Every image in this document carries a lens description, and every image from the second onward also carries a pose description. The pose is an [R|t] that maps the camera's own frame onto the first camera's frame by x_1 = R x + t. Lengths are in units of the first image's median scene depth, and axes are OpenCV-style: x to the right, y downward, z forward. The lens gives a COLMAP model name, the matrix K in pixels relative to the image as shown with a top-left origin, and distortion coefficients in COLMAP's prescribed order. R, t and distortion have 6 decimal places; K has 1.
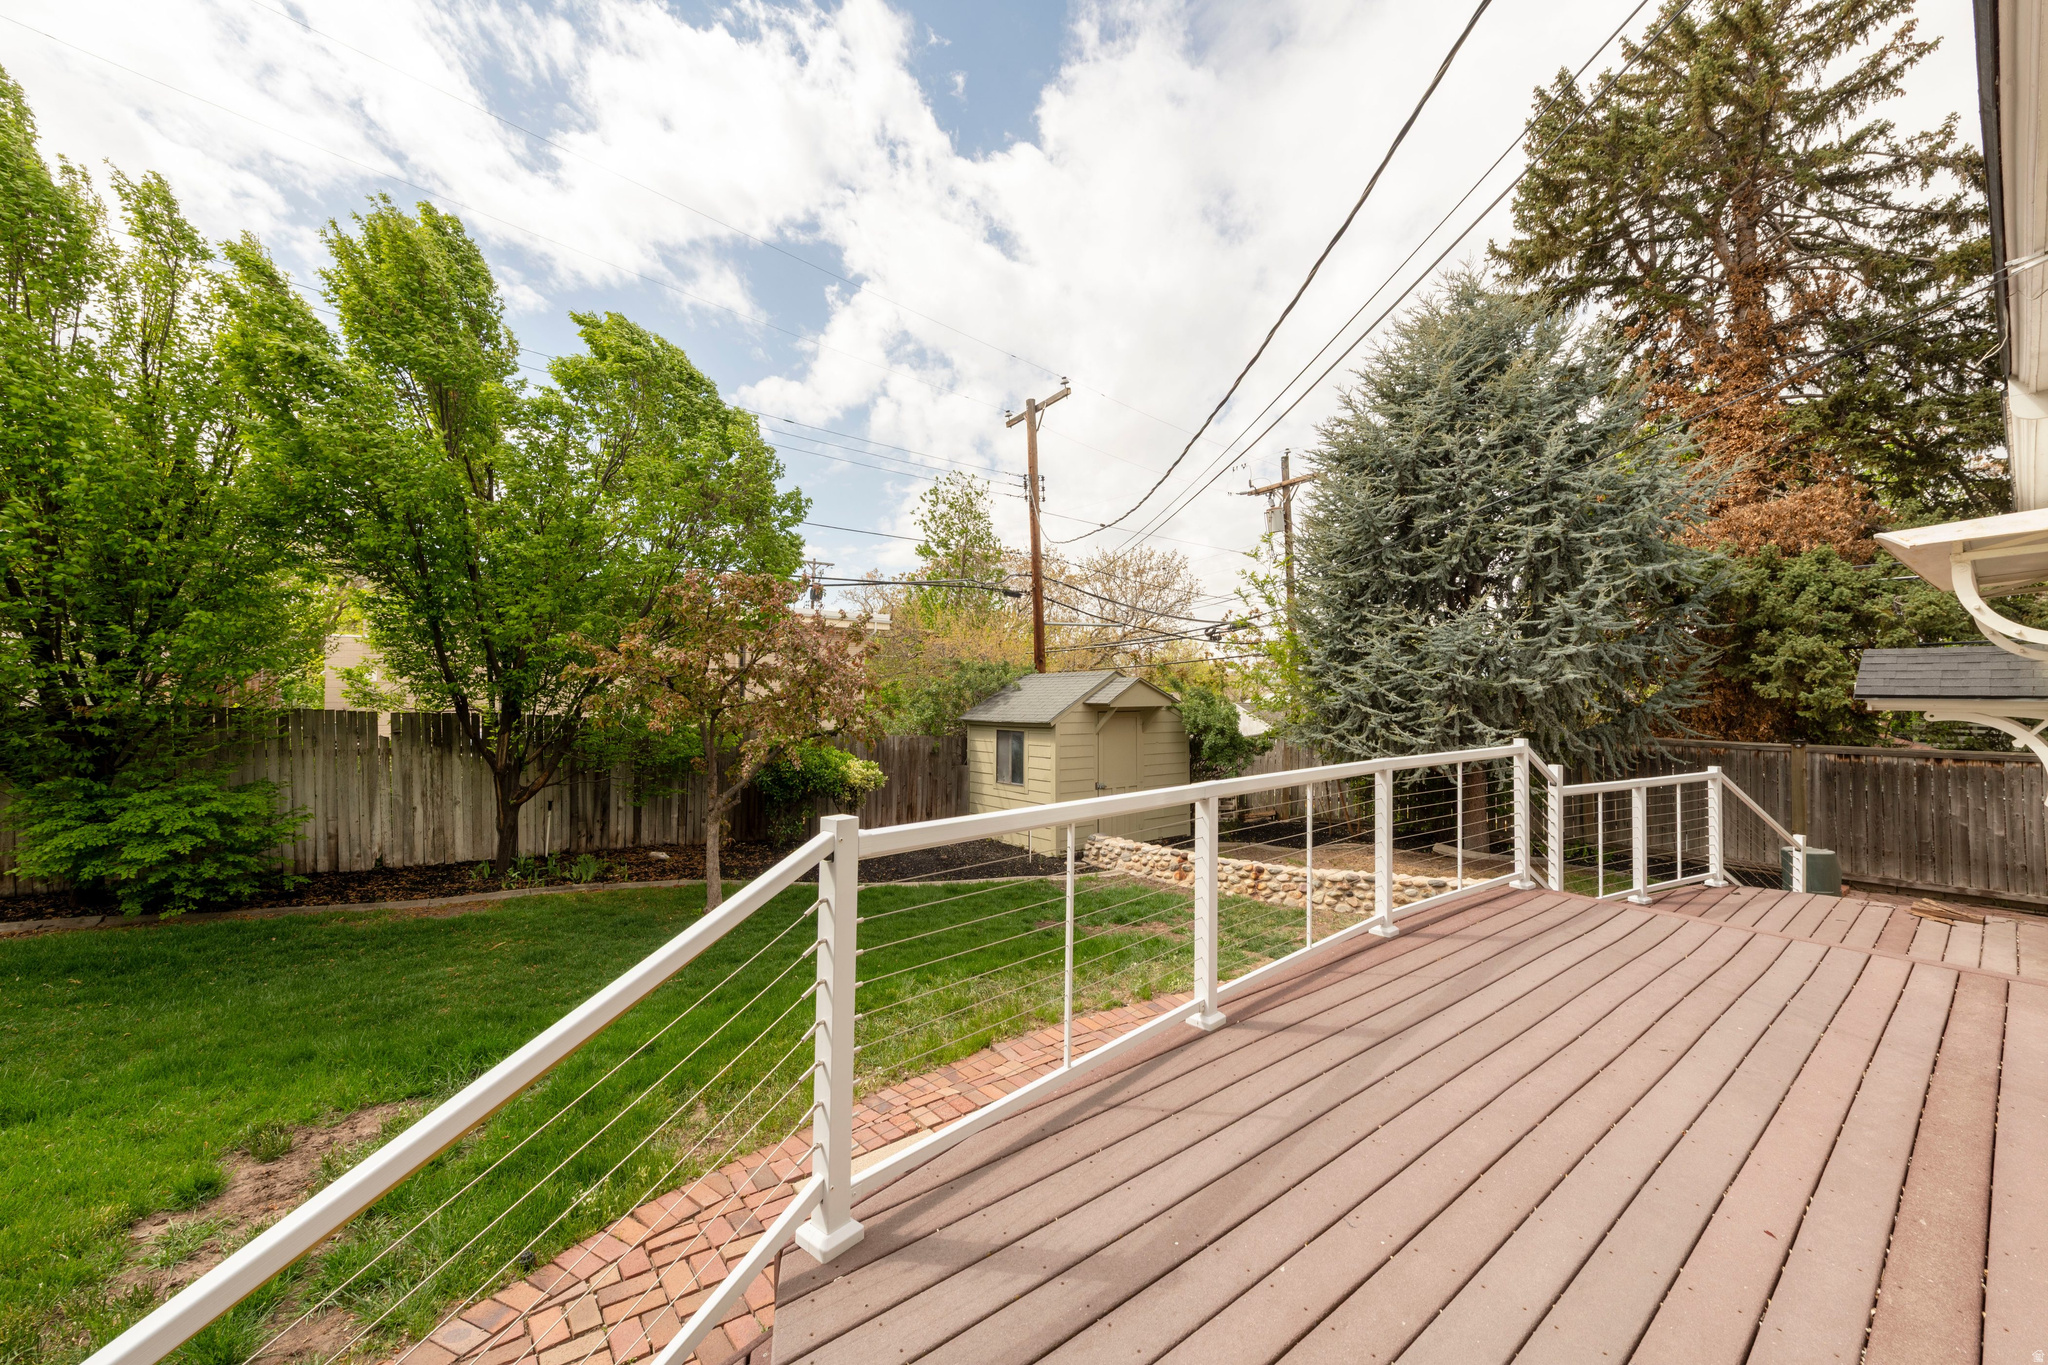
lens RADIAL K [[806.7, 0, 1024.2], [0, 806.7, 682.7], [0, 0, 1]] dist [0.004632, -0.001885]
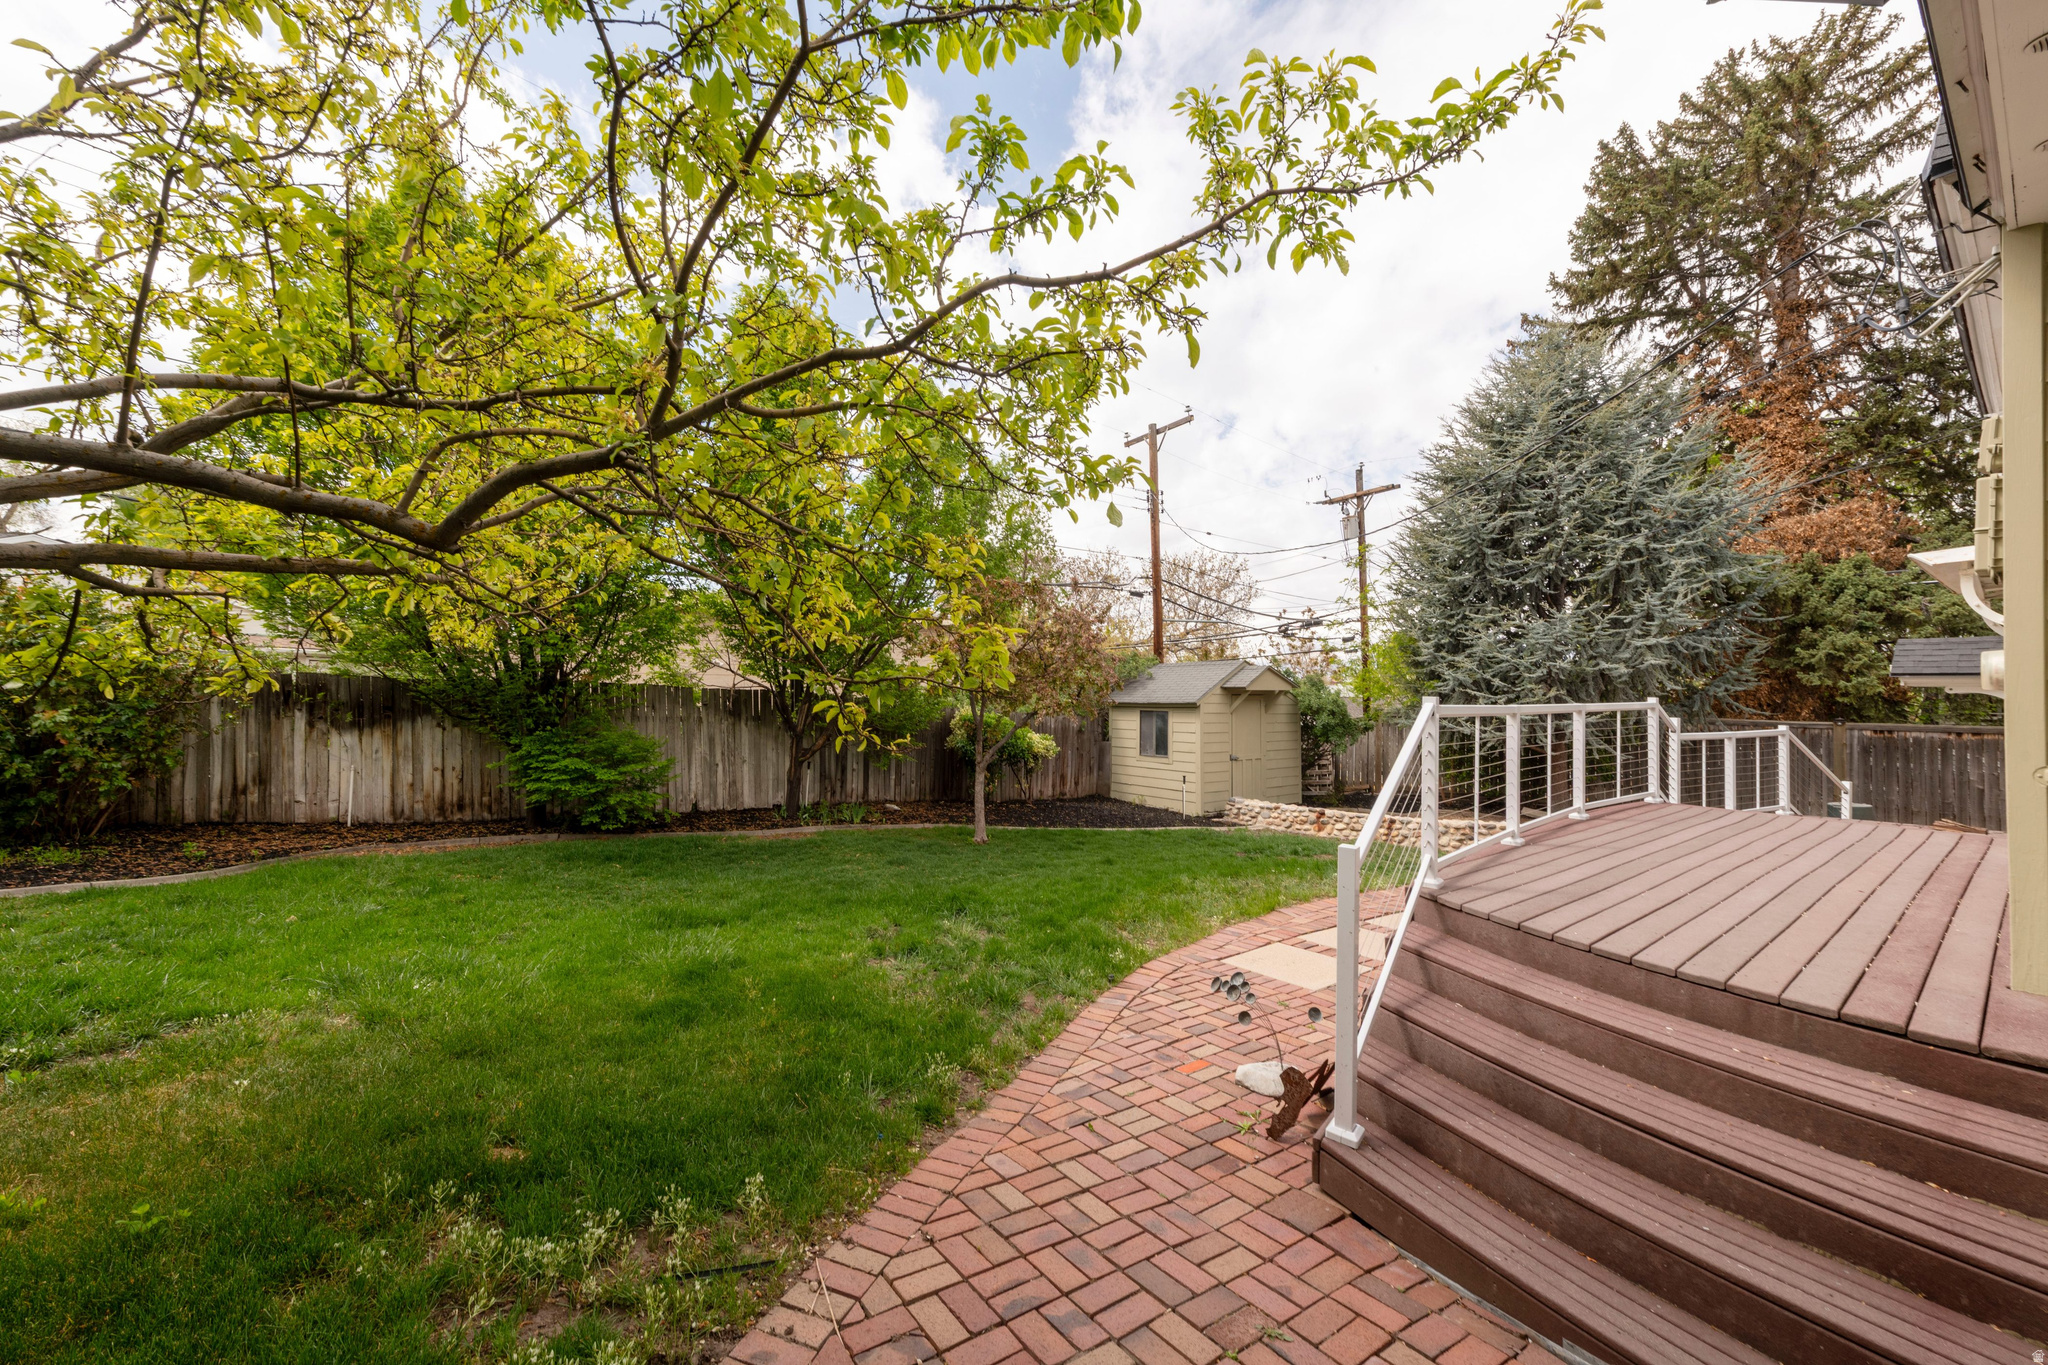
lens RADIAL K [[806.7, 0, 1021.8], [0, 806.7, 688.4], [0, 0, 1]] dist [0.004632, -0.001885]
pose [[0.999860, 0.004315, -0.016146, -0.177664], [-0.004218, 0.999973, 0.006017, 0.019371], [0.016172, -0.005948, 0.999852, -0.163903]]
